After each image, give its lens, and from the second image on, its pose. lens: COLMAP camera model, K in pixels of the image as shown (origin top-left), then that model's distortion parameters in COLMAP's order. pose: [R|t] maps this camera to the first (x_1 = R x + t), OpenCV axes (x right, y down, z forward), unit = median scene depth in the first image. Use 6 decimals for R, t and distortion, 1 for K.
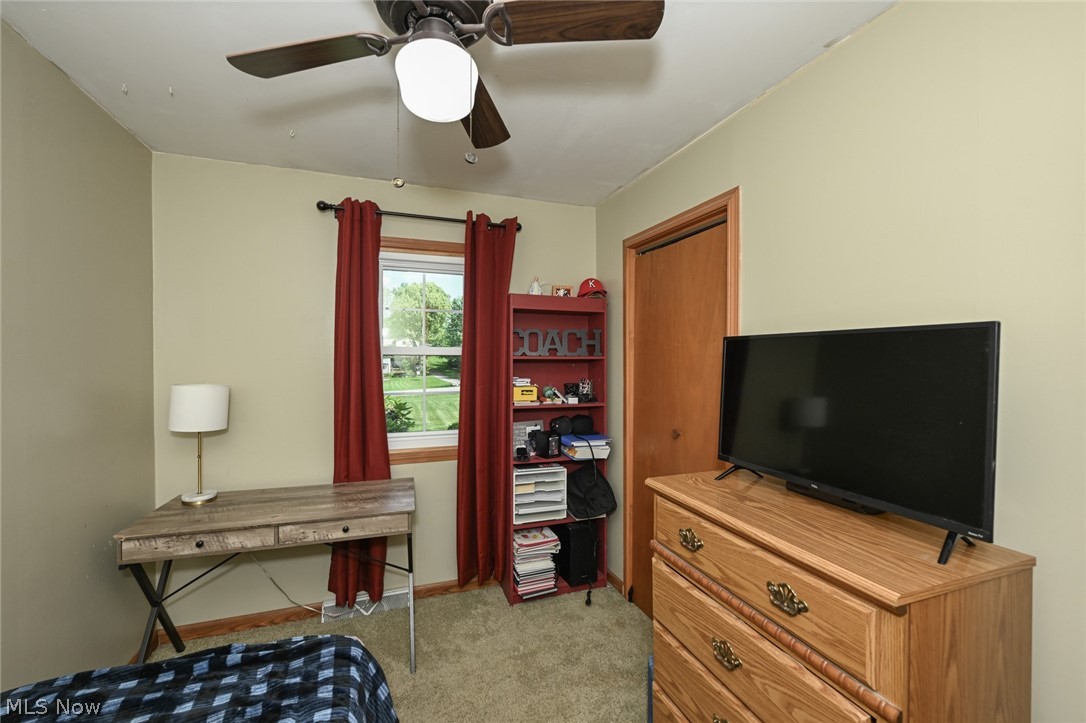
lens RADIAL K [[432.9, 0, 539.8], [0, 432.9, 359.3], [0, 0, 1]] dist [0.000676, 0.000260]
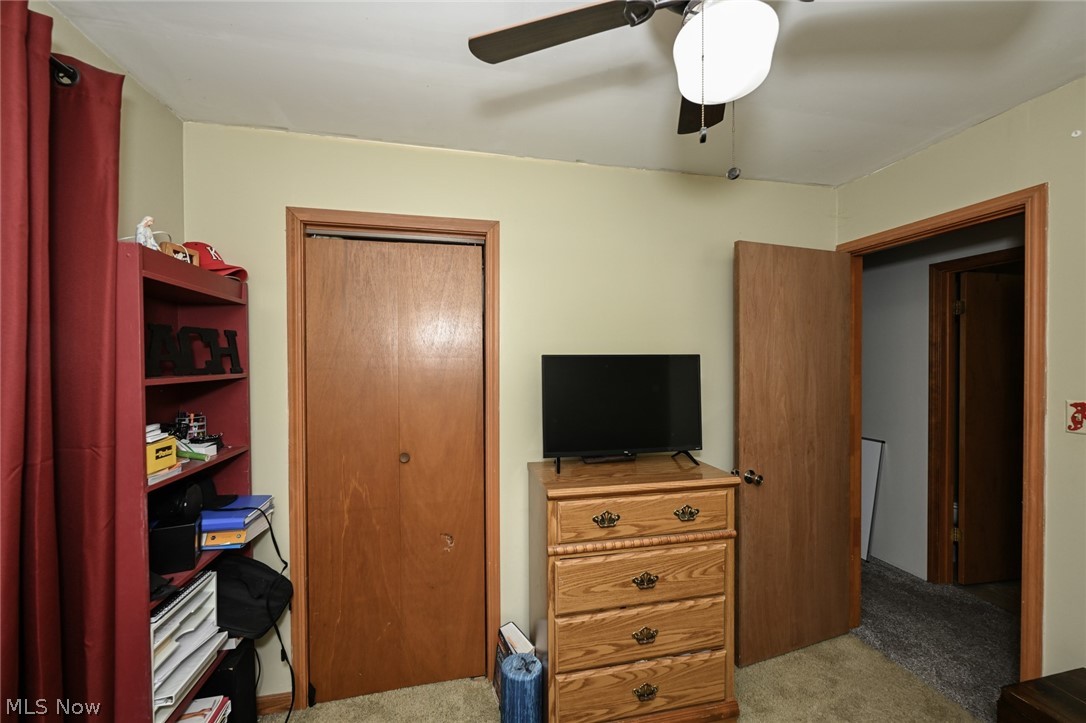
lens RADIAL K [[432.9, 0, 541.7], [0, 432.9, 362.6], [0, 0, 1]] dist [0.000676, 0.000260]
pose [[0.138096, -0.010609, 0.990362, -0.938683], [0.010734, 0.999900, 0.009215, -0.051356], [-0.990361, 0.009358, 0.138196, 1.038778]]
